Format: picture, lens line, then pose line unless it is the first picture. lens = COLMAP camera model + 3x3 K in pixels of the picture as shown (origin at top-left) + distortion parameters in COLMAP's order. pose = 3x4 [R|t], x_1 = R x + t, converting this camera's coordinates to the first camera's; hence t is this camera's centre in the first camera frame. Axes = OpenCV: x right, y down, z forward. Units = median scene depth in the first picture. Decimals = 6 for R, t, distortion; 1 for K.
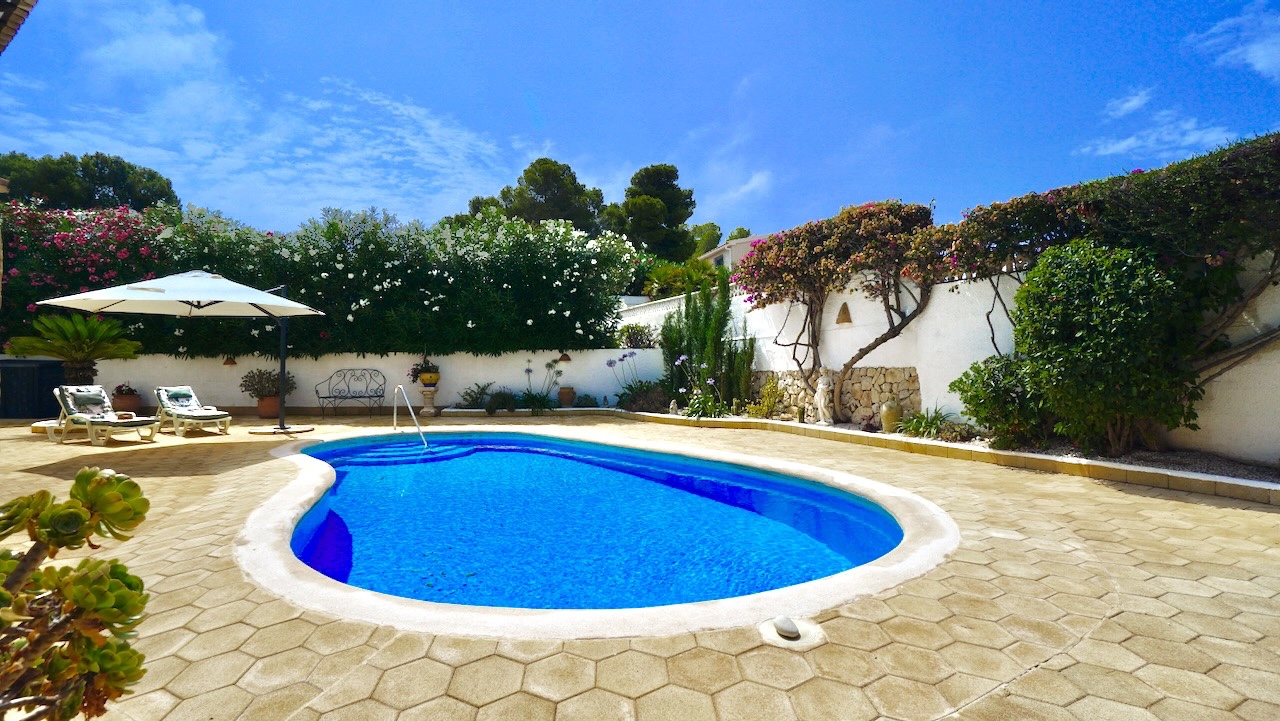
lens RADIAL K [[599.6, 0, 632.3], [0, 599.6, 363.1], [0, 0, 1]] dist [-0.058332, 0.024728]
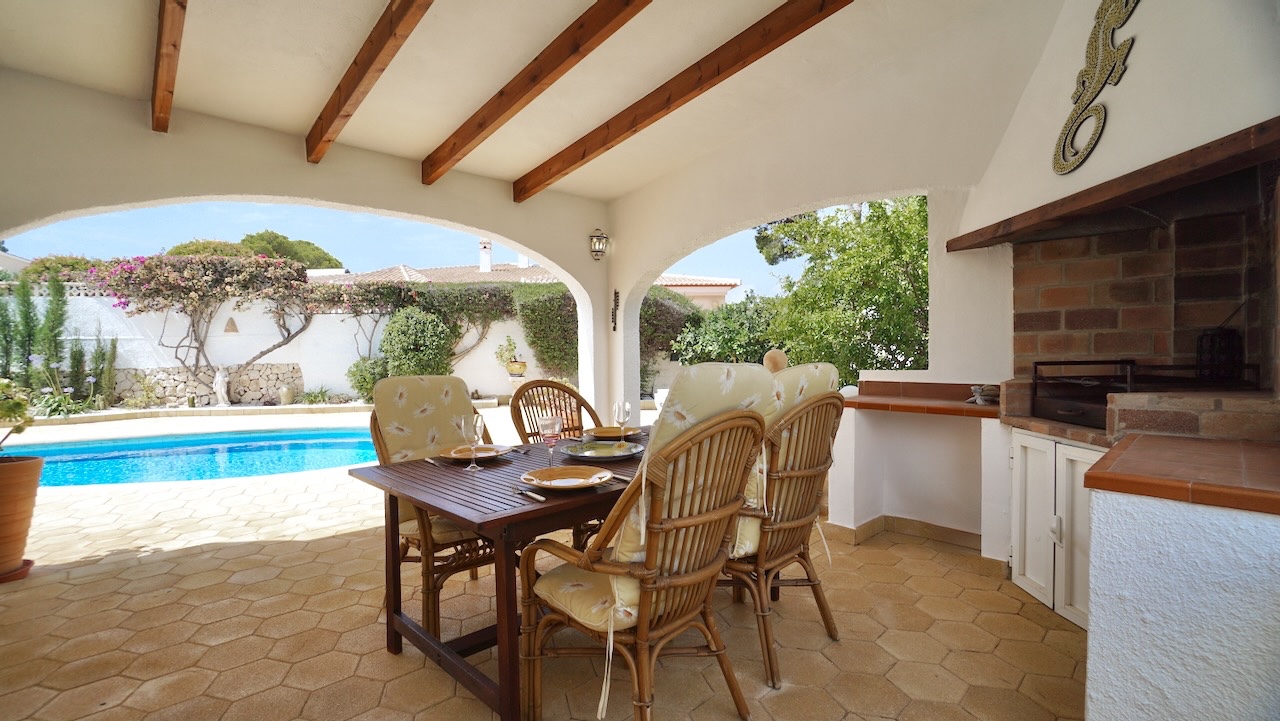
lens RADIAL K [[566.6, 0, 628.5], [0, 566.6, 362.8], [0, 0, 1]] dist [-0.059160, 0.022030]
pose [[0.191109, -0.014520, 0.981461, -0.511244], [0.002980, 0.999895, 0.014213, -0.007929], [-0.981564, 0.000208, 0.191132, -0.106190]]
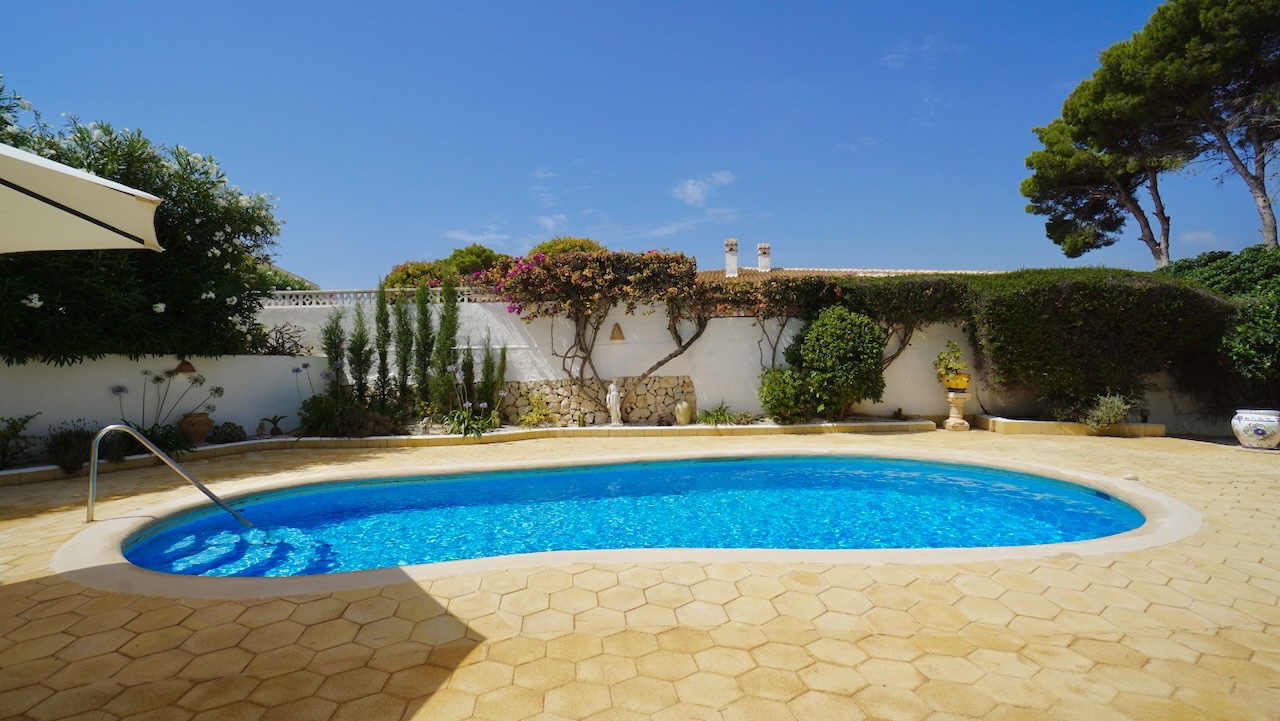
lens RADIAL K [[599.6, 0, 632.3], [0, 599.6, 363.1], [0, 0, 1]] dist [-0.058332, 0.024728]
pose [[0.412826, 0.009452, 0.910761, -0.512035], [0.005771, 0.999899, -0.012993, -0.002955], [-0.910792, 0.010620, 0.412730, 0.333661]]
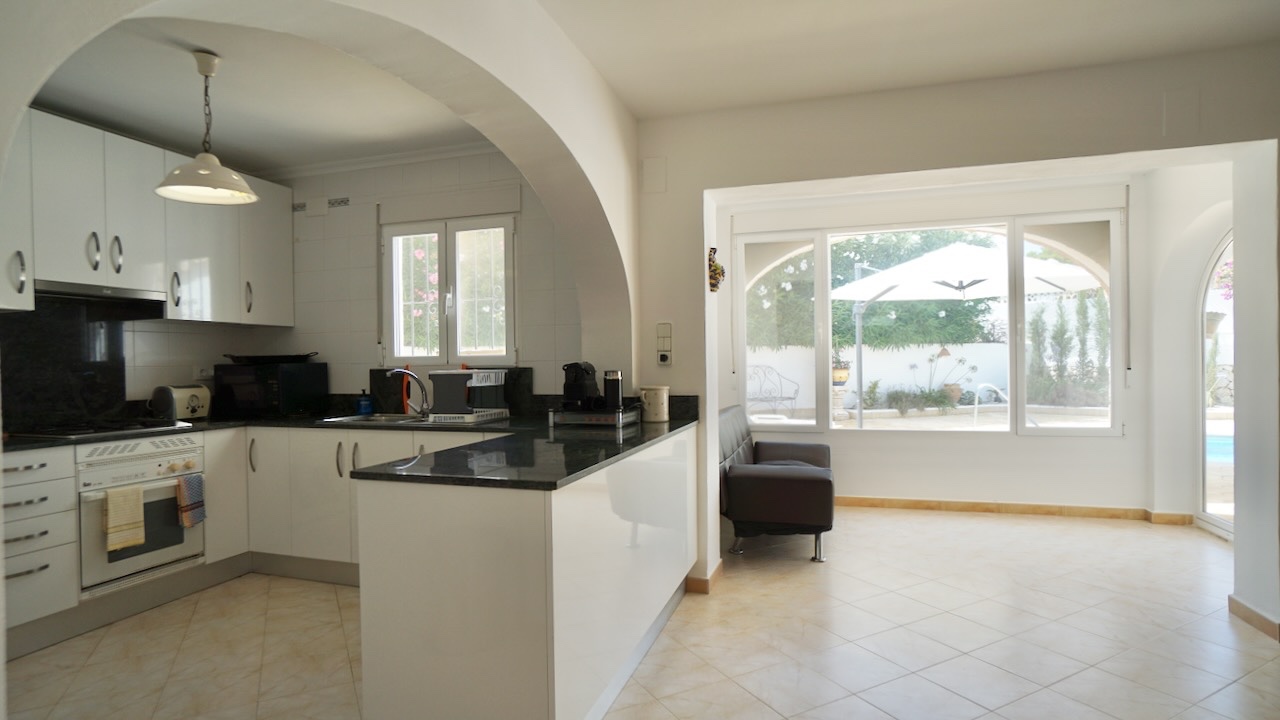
lens RADIAL K [[599.6, 0, 632.3], [0, 599.6, 362.6], [0, 0, 1]] dist [-0.058332, 0.024728]
pose [[0.966820, -0.007567, 0.255348, -0.880976], [0.004086, 0.999891, 0.014158, -0.008241], [-0.255428, -0.012644, 0.966746, 0.238732]]
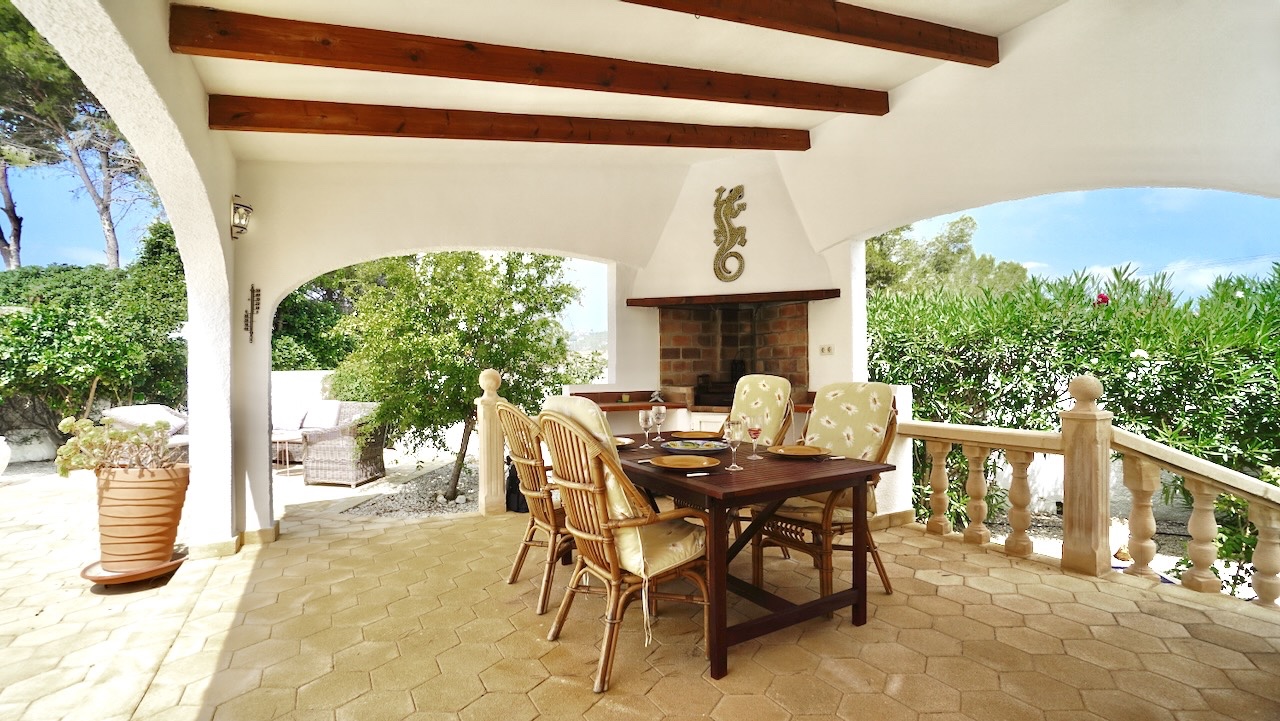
lens RADIAL K [[566.6, 0, 628.5], [0, 566.6, 362.8], [0, 0, 1]] dist [-0.059160, 0.022030]
pose [[-0.895180, 0.019915, 0.445260, -0.408647], [0.012173, 0.999721, -0.020242, -0.006457], [-0.445539, -0.012701, -0.895173, 0.162331]]
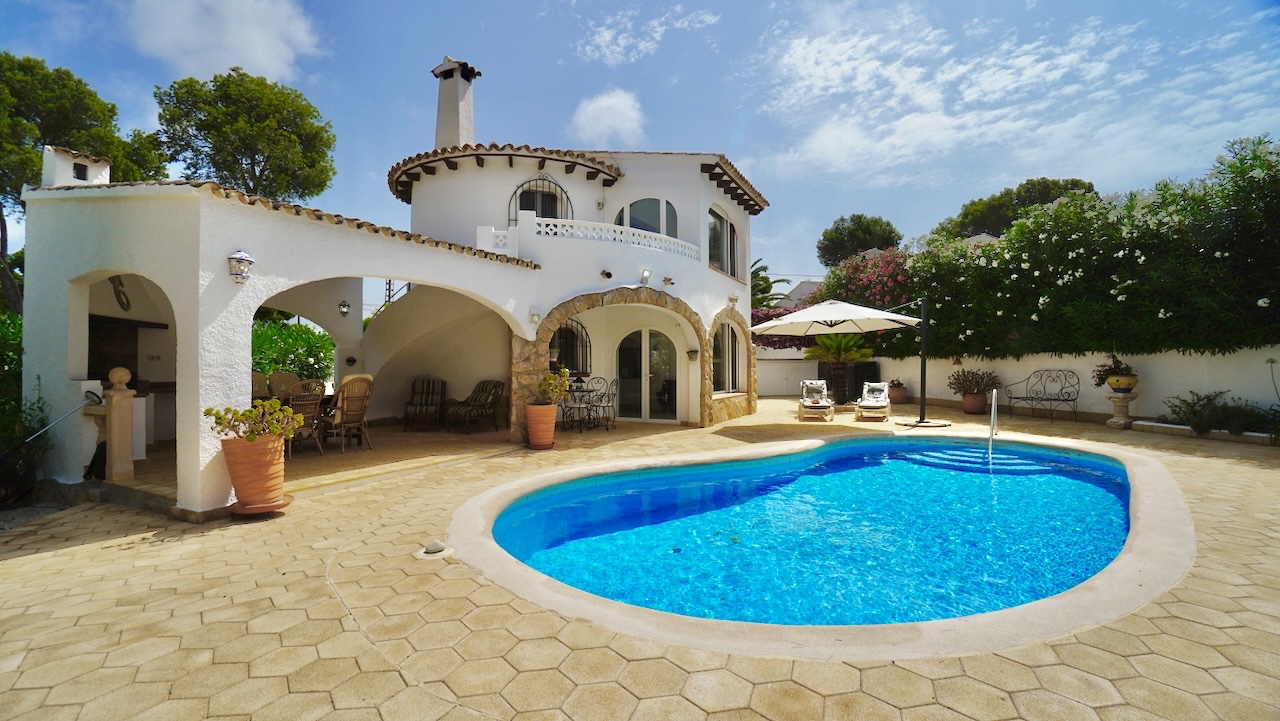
lens RADIAL K [[566.6, 0, 628.5], [0, 566.6, 362.8], [0, 0, 1]] dist [-0.059160, 0.022030]
pose [[0.118566, 0.001069, -0.992946, 0.345107], [0.009349, 0.999954, 0.002193, -0.009862], [0.992902, -0.009543, 0.118550, 0.235557]]
